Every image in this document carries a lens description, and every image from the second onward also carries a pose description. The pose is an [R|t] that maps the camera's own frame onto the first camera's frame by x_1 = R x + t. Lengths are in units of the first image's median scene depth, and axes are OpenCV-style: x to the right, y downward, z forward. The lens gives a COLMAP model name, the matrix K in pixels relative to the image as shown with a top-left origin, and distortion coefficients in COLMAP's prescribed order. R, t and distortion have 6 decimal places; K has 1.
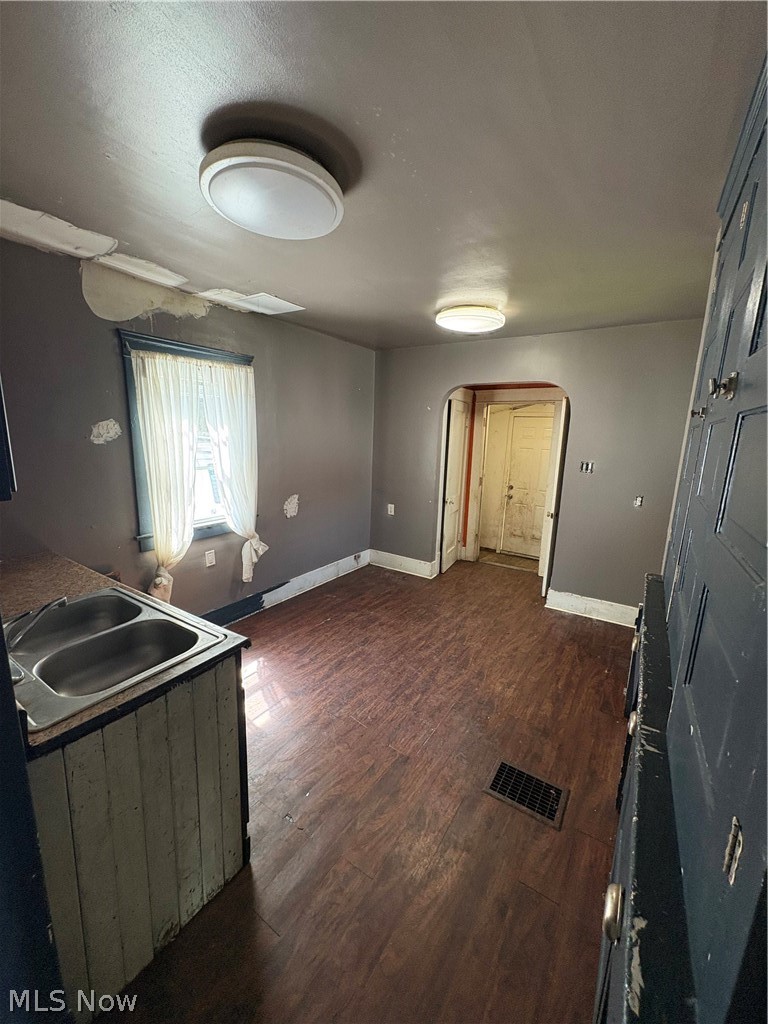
lens RADIAL K [[407.6, 0, 382.4], [0, 407.6, 511.3], [0, 0, 1]] dist [-0.000159, 0.000001]
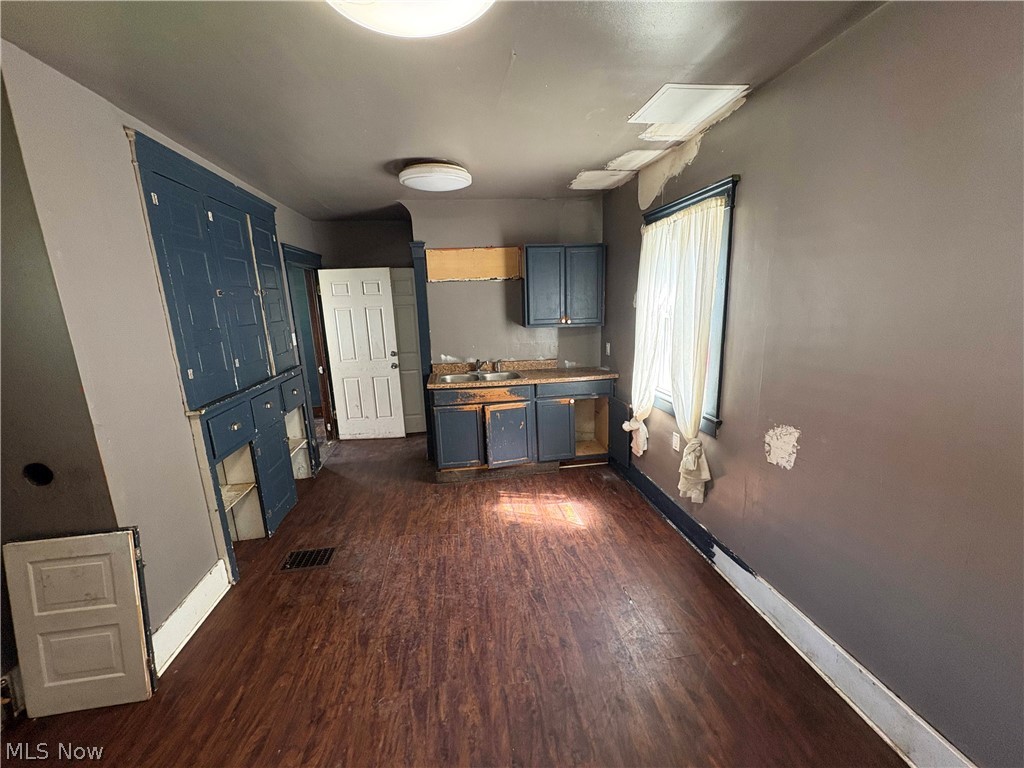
lens RADIAL K [[407.6, 0, 511.3], [0, 407.6, 384.7], [0, 0, 1]] dist [-0.000159, 0.000001]
pose [[-0.744473, 0.134982, -0.653865, 0.391147], [-0.120040, 0.936329, 0.329967, -0.241553], [0.656772, 0.324141, -0.680869, 1.297215]]
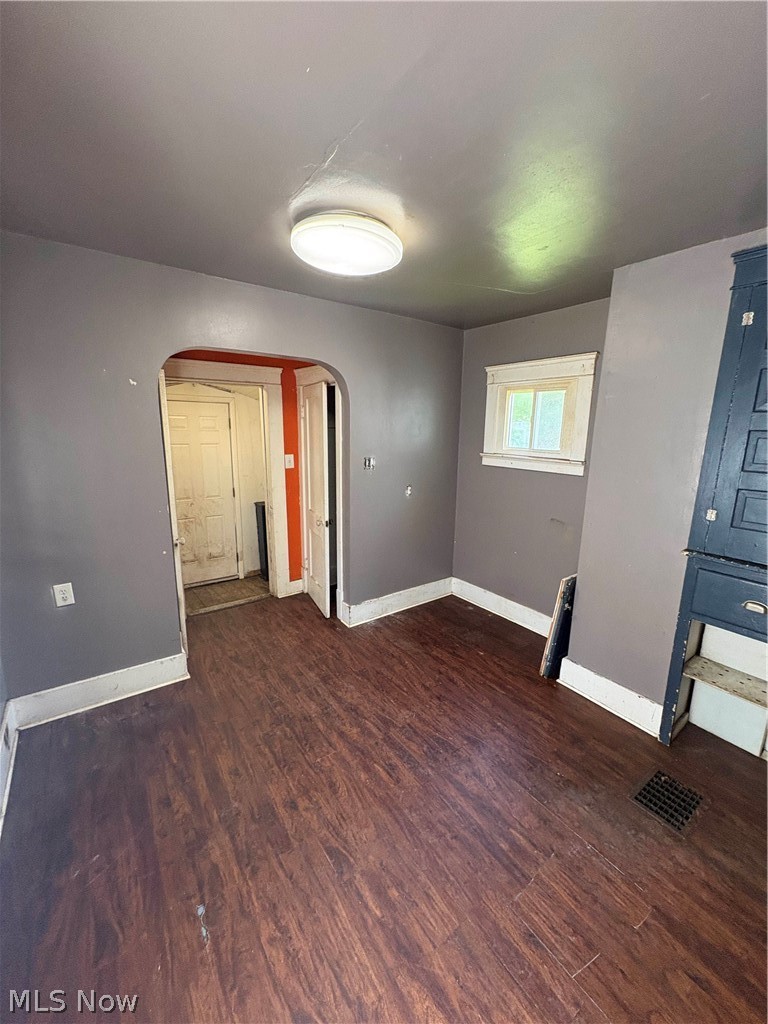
lens RADIAL K [[407.6, 0, 384.0], [0, 407.6, 512.9], [0, 0, 1]] dist [-0.000159, 0.000001]
pose [[0.352812, -0.218385, 0.909852, -0.376262], [0.176089, 0.970505, 0.164661, -0.159575], [-0.918976, 0.102121, 0.380861, 0.699151]]
